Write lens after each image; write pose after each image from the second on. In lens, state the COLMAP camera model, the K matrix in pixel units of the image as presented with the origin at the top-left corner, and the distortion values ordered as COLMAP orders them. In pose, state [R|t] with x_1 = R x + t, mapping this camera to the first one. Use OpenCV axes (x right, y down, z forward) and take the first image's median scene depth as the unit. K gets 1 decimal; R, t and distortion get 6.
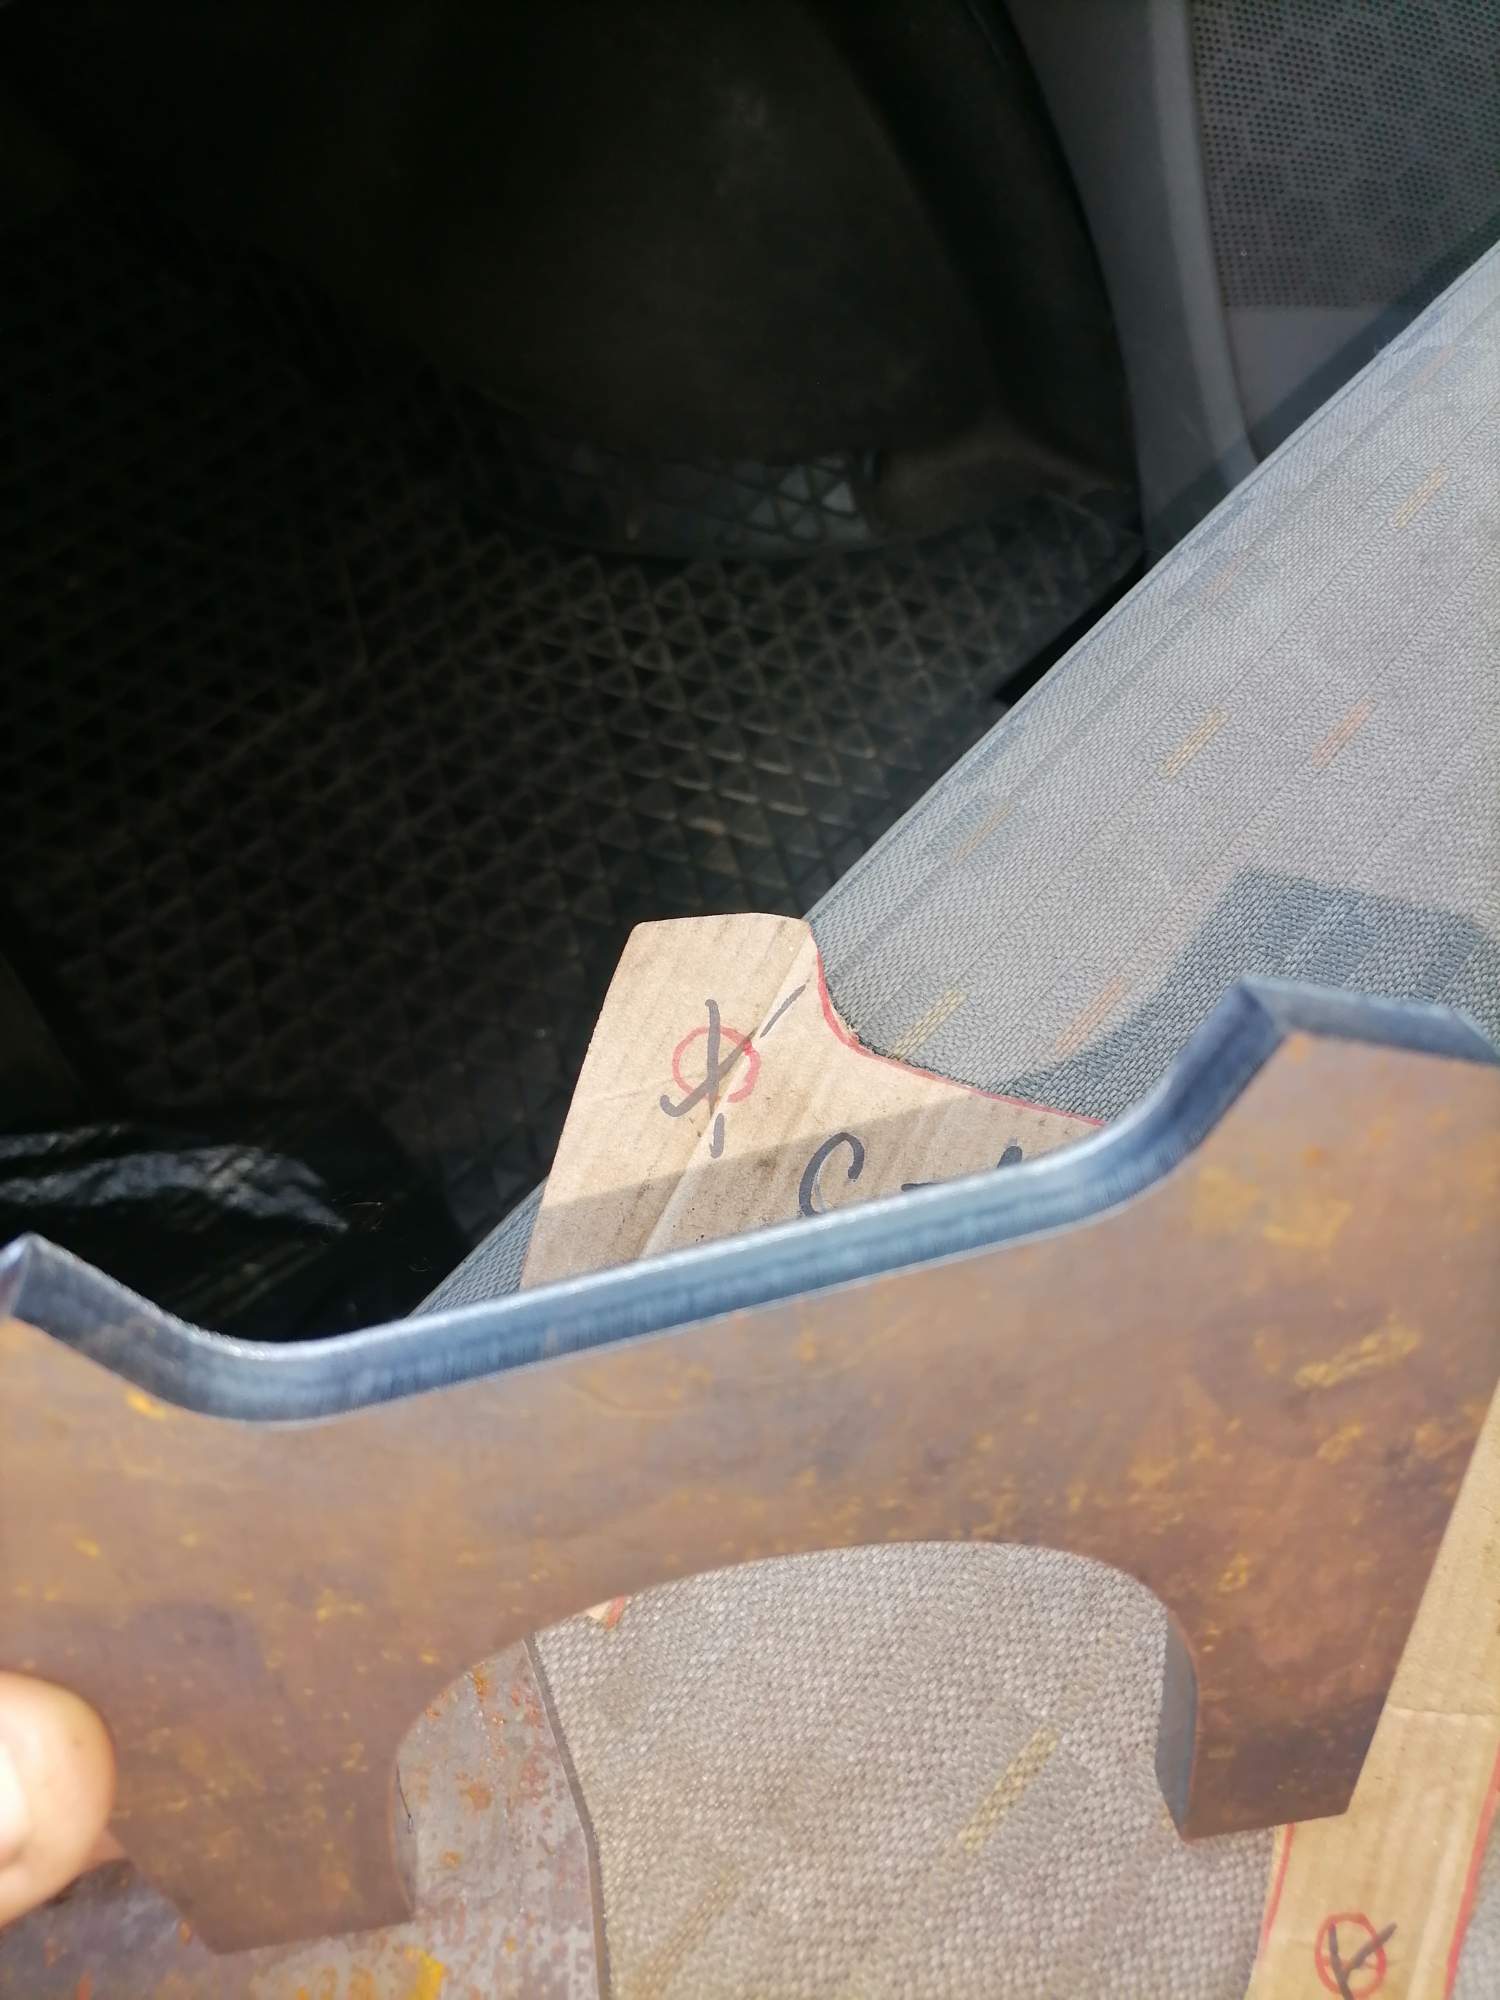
lens RADIAL K [[1539.5, 0, 750.0], [0, 1539.5, 1000.0], [0, 0, 1]] dist [-0.002244, -0.000127]
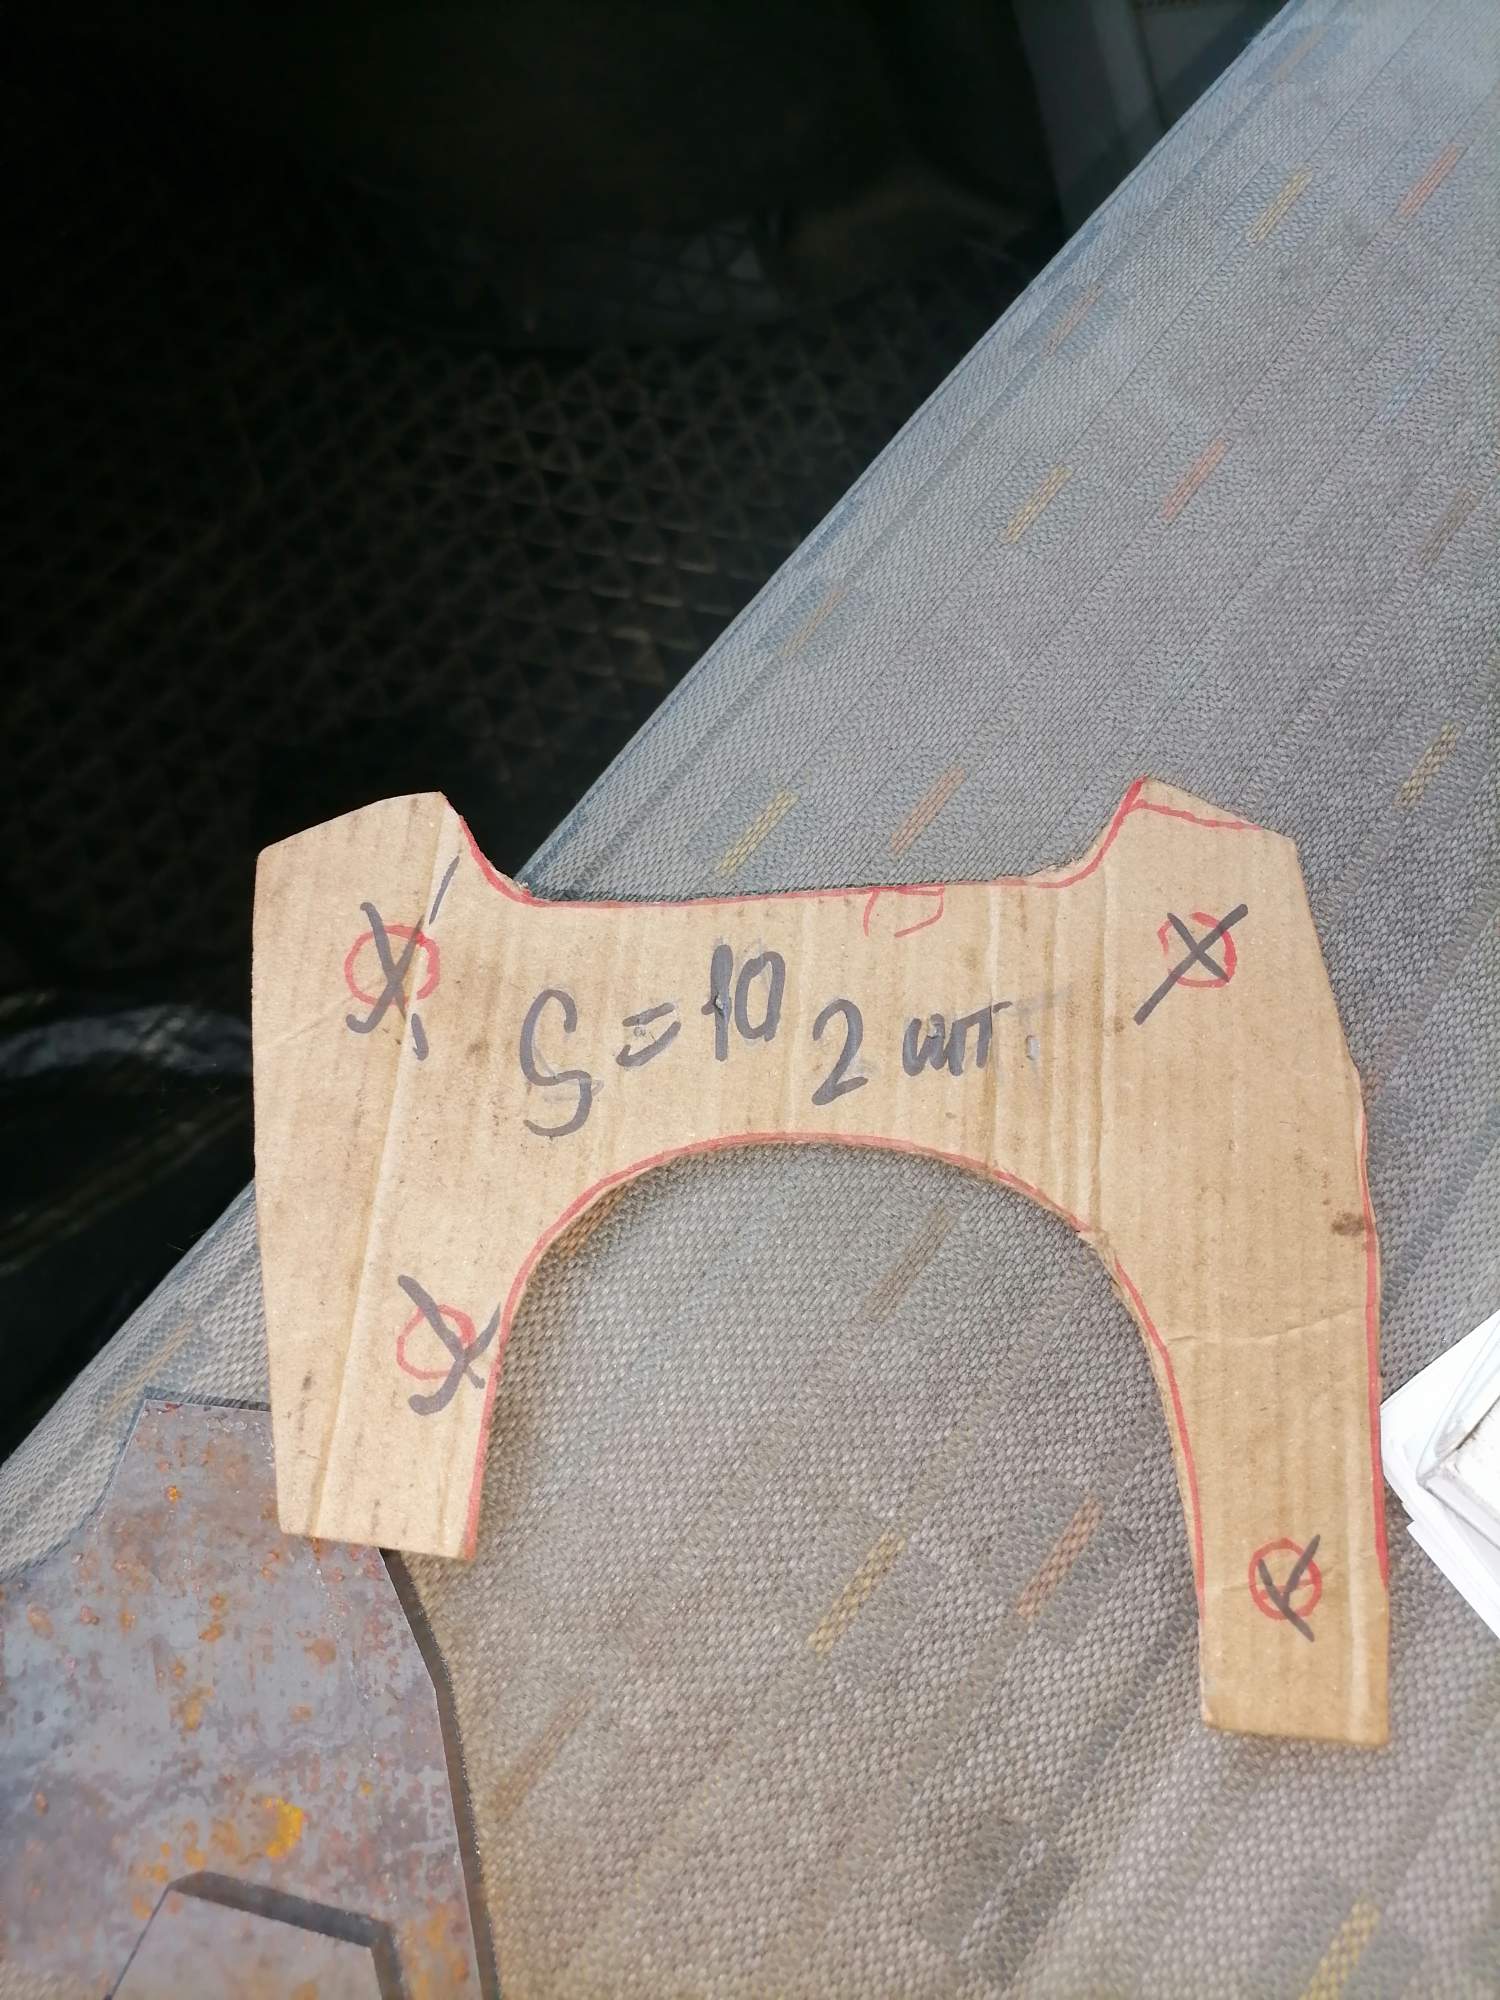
lens RADIAL K [[1545.0, 0, 750.0], [0, 1545.0, 1000.0], [0, 0, 1]] dist [0.006546, -0.007004]
pose [[0.996510, -0.082576, -0.012247, 0.136147], [0.083455, 0.988976, 0.122321, 0.002359], [0.002011, -0.122916, 0.992415, 0.043579]]
